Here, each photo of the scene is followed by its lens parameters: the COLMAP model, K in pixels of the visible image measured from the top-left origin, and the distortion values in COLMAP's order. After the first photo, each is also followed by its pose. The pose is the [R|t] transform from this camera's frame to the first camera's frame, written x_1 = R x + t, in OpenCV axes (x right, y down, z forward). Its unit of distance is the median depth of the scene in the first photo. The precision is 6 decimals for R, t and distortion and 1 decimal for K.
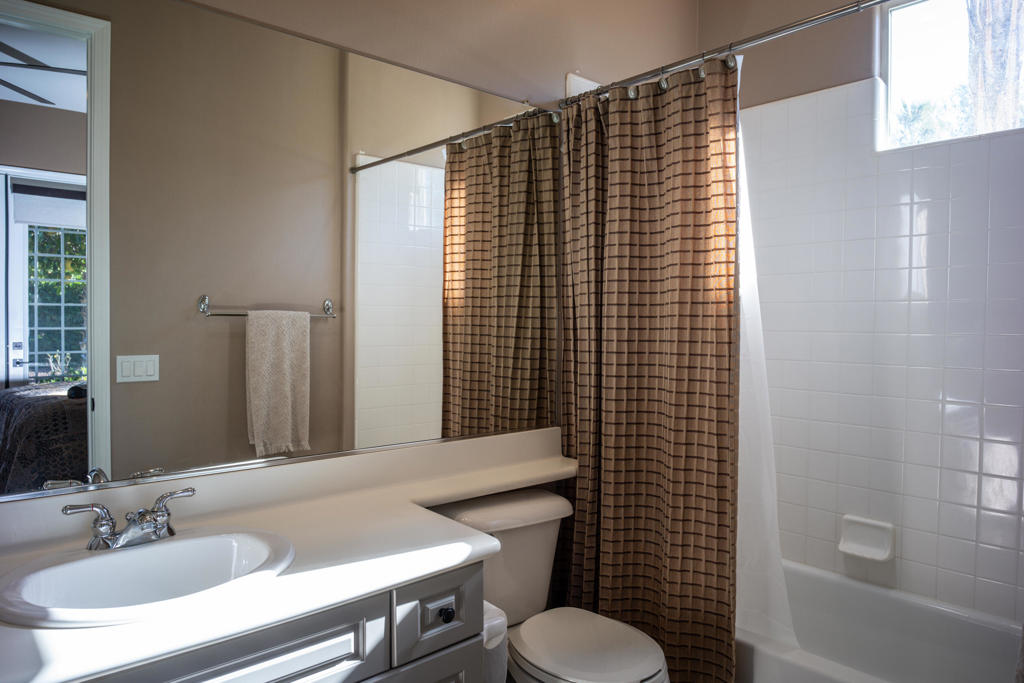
lens RADIAL K [[677.1, 0, 514.0], [0, 677.1, 339.3], [0, 0, 1]] dist [-0.032905, 0.012429]
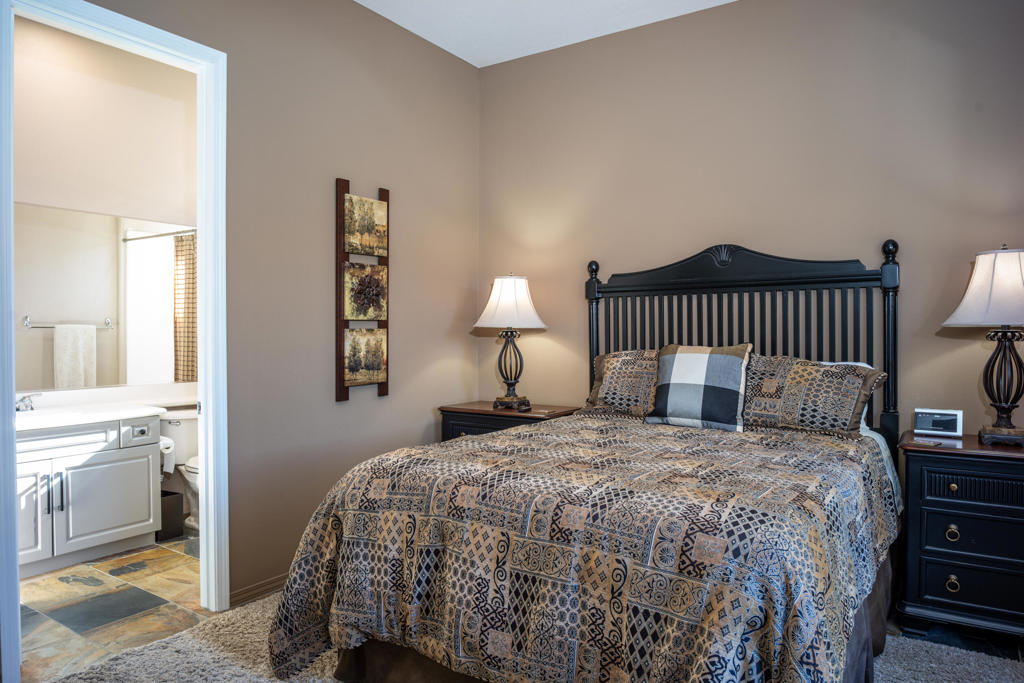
lens RADIAL K [[677.1, 0, 510.6], [0, 677.1, 336.5], [0, 0, 1]] dist [-0.032905, 0.012429]
pose [[0.970173, -0.008841, 0.242253, 0.324811], [0.013581, 0.999747, -0.017903, 0.034505], [-0.242033, 0.020659, 0.970048, -0.954188]]
